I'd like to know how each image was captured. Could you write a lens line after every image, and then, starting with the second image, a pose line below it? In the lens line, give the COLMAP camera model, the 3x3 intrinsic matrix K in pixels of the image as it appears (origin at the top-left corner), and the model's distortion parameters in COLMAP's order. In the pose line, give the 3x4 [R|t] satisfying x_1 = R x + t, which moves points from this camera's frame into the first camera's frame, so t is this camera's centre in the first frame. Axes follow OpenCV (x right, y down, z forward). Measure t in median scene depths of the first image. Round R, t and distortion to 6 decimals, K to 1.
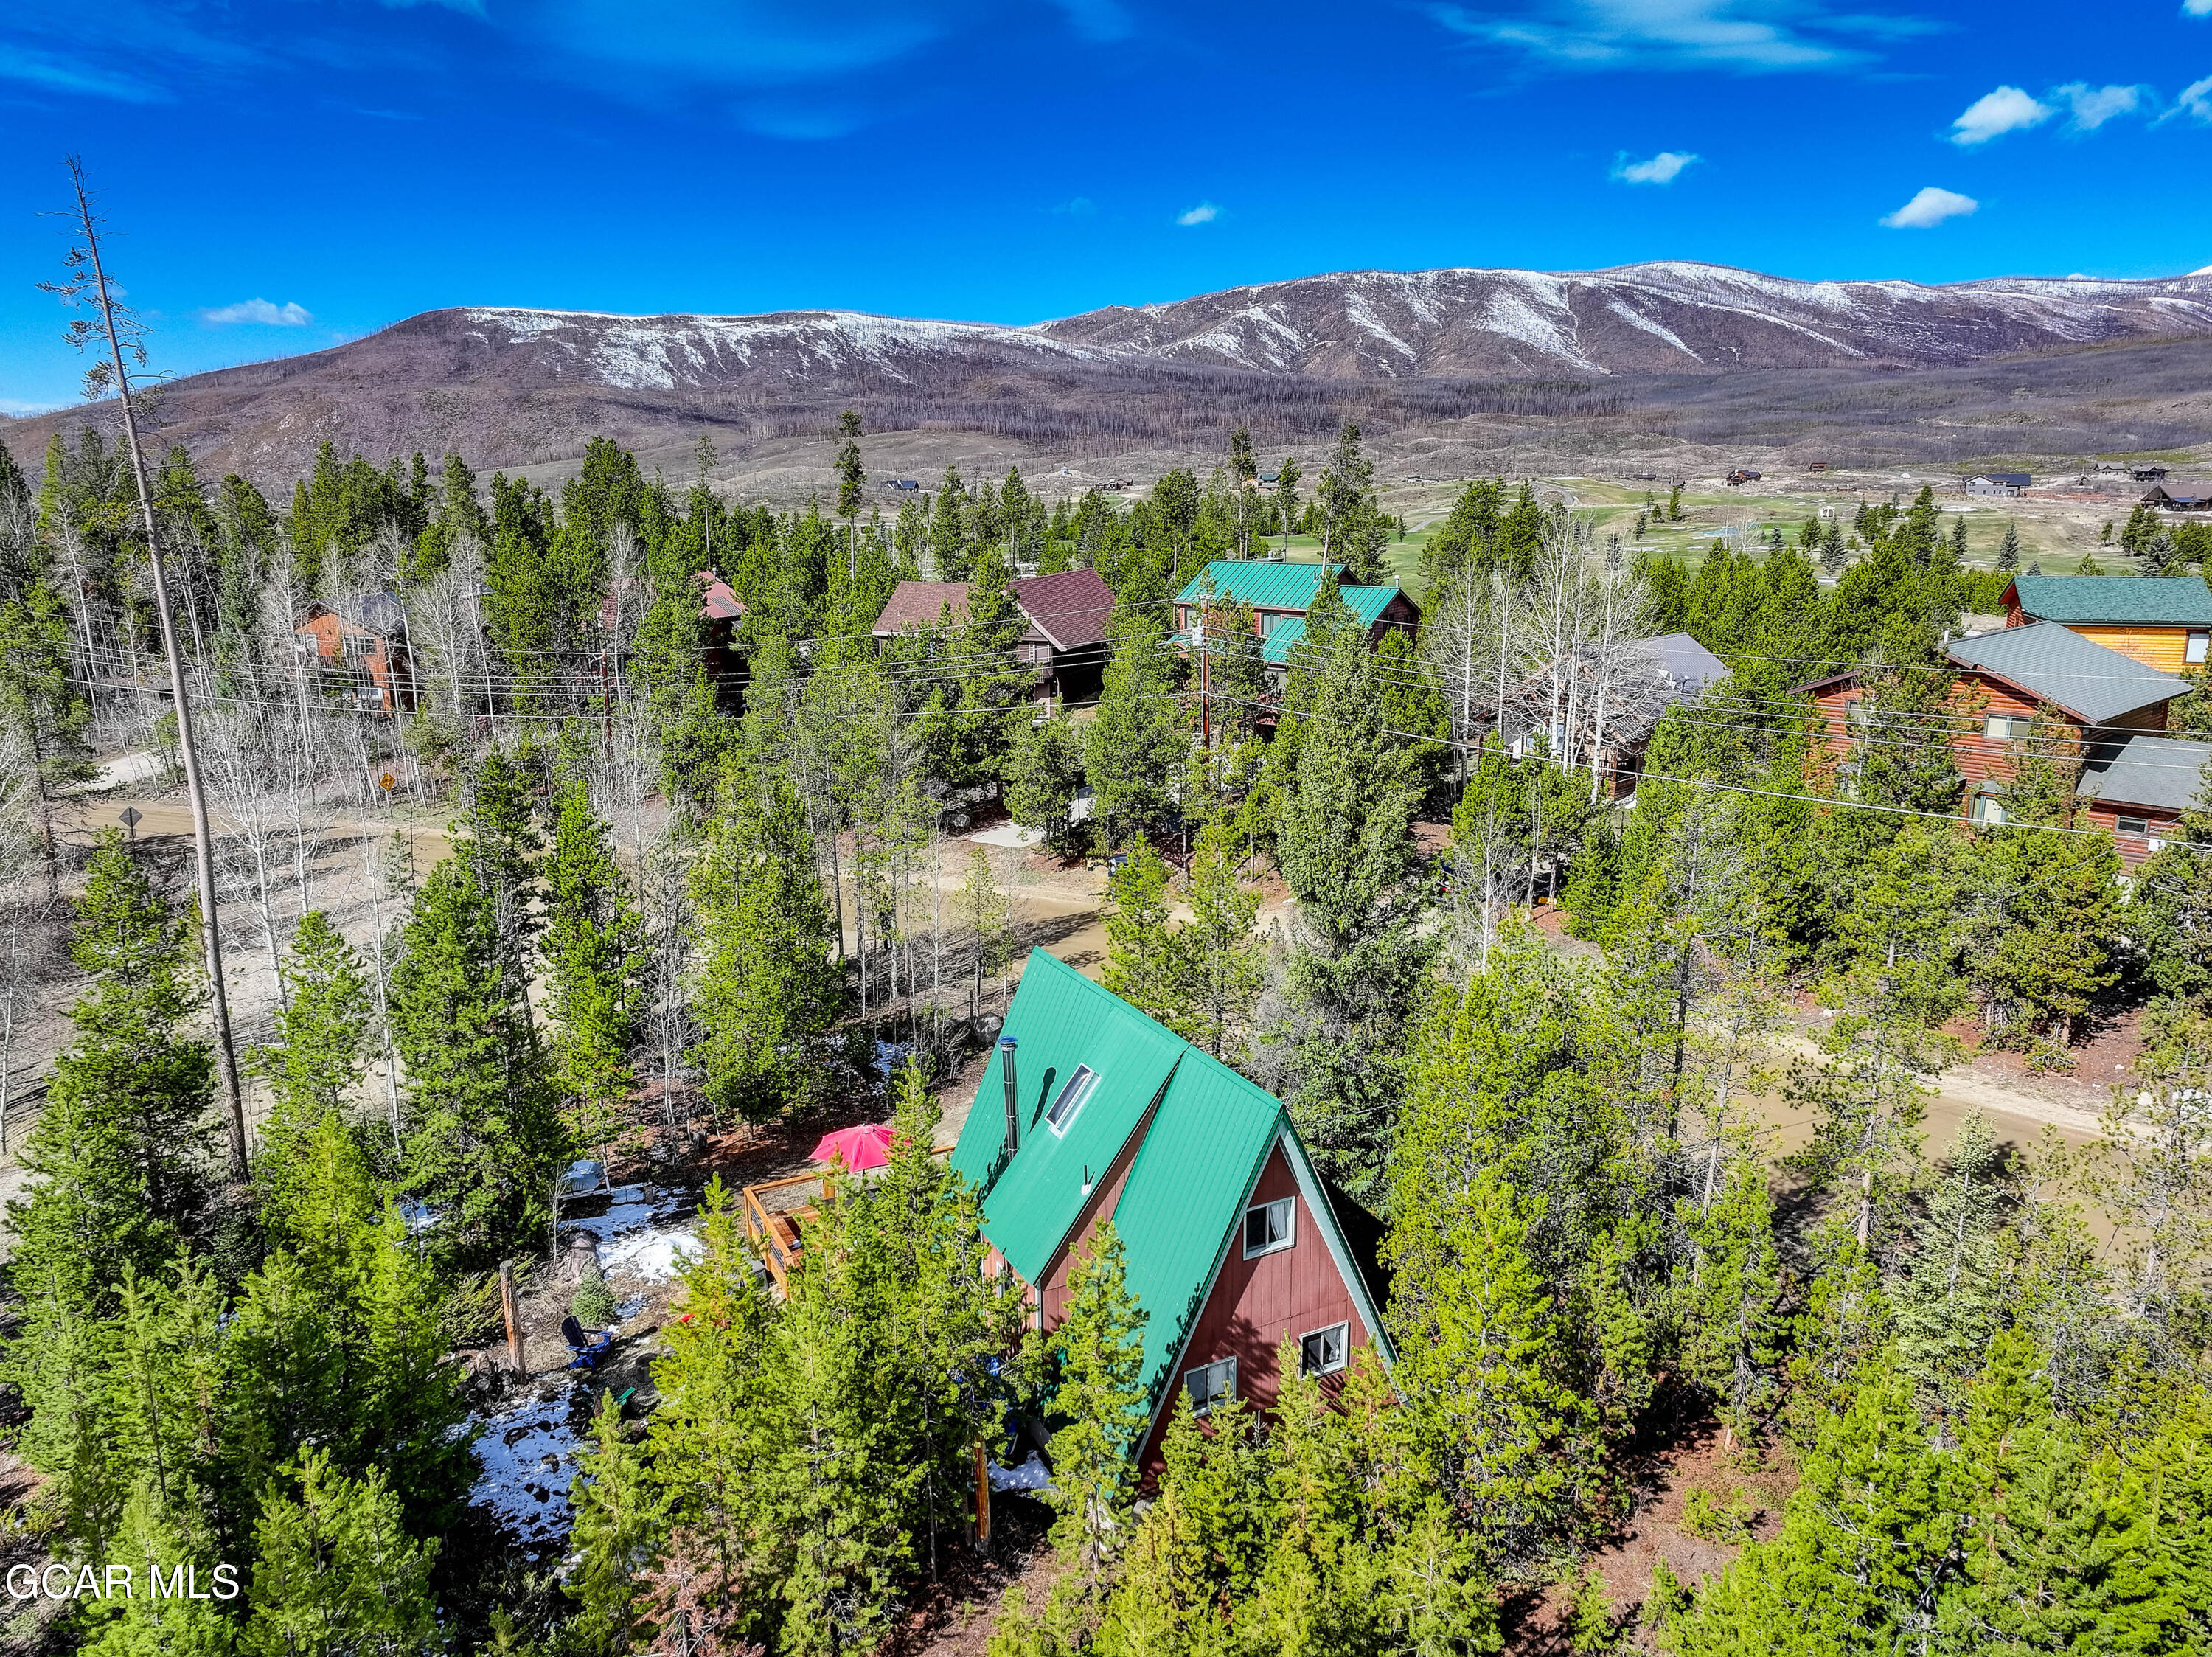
lens RADIAL K [[1560.1, 0, 1106.0], [0, 1560.1, 828.5], [0, 0, 1]] dist [0.004357, 0.027150]
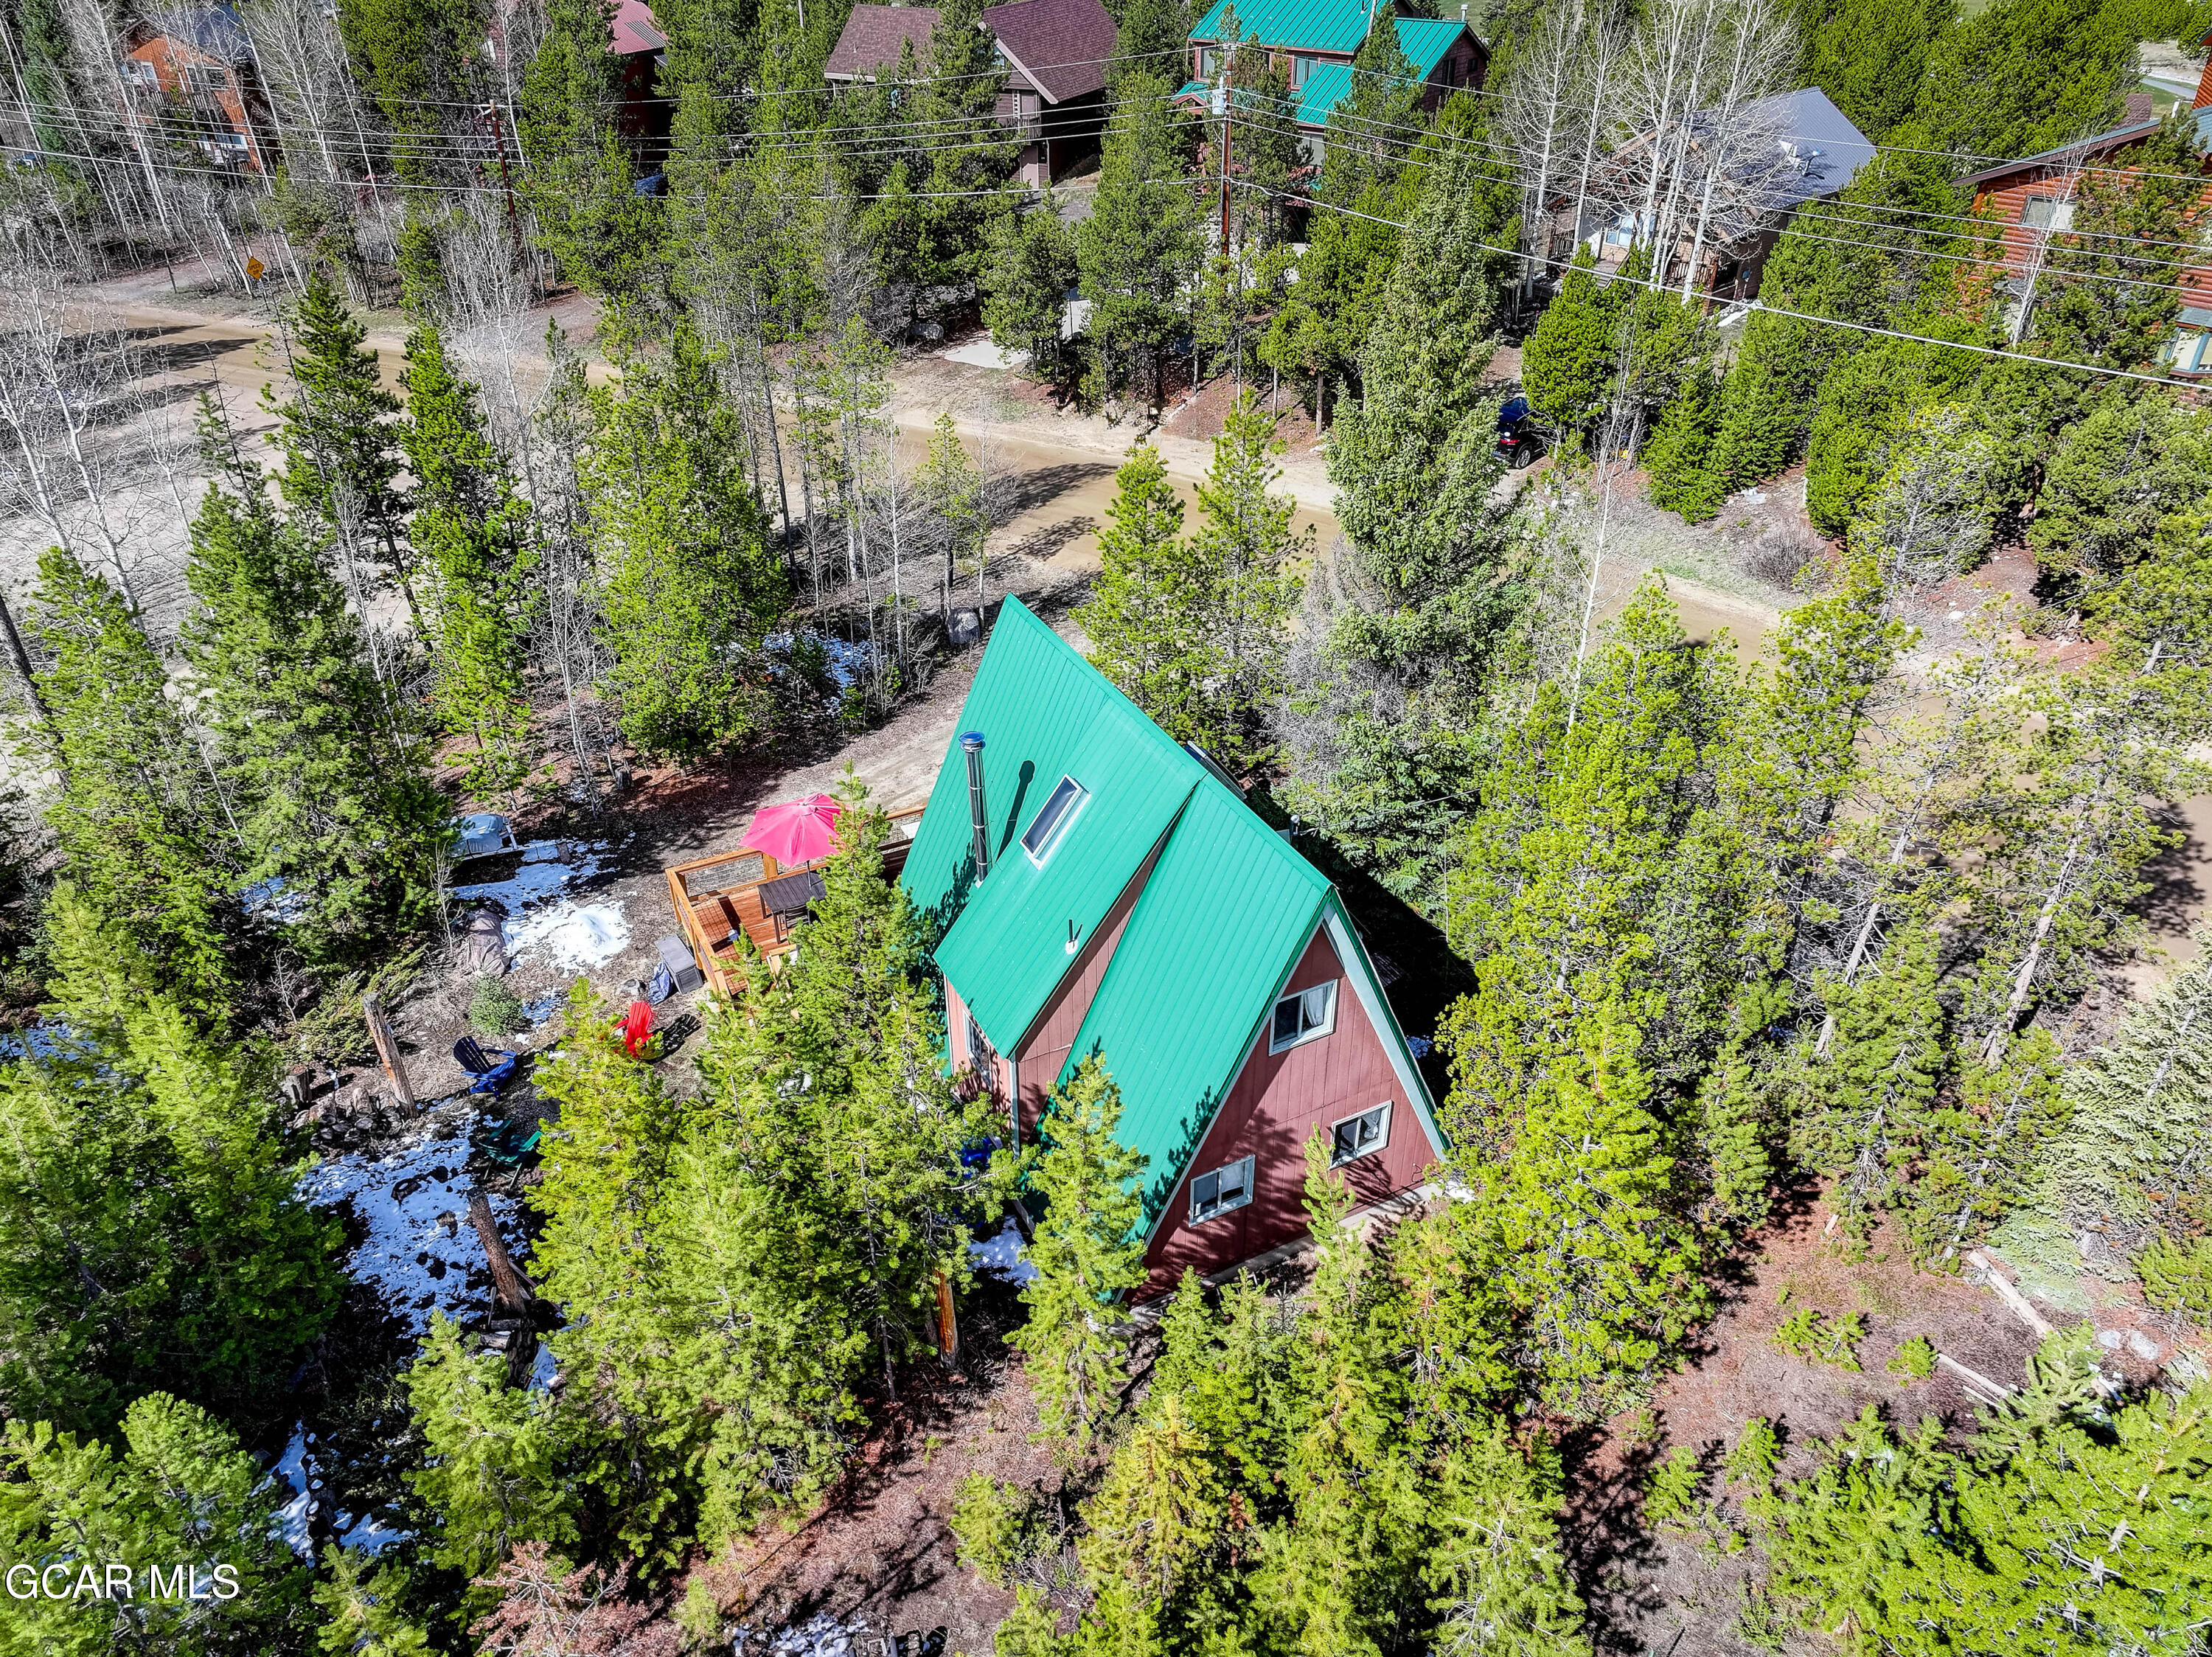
lens RADIAL K [[1560.1, 0, 1106.0], [0, 1560.1, 828.5], [0, 0, 1]] dist [0.004357, 0.027150]
pose [[0.999980, 0.005837, 0.002328, 0.002173], [-0.006279, 0.942461, 0.334258, -0.070998], [-0.000243, -0.334266, 0.942479, 0.214738]]
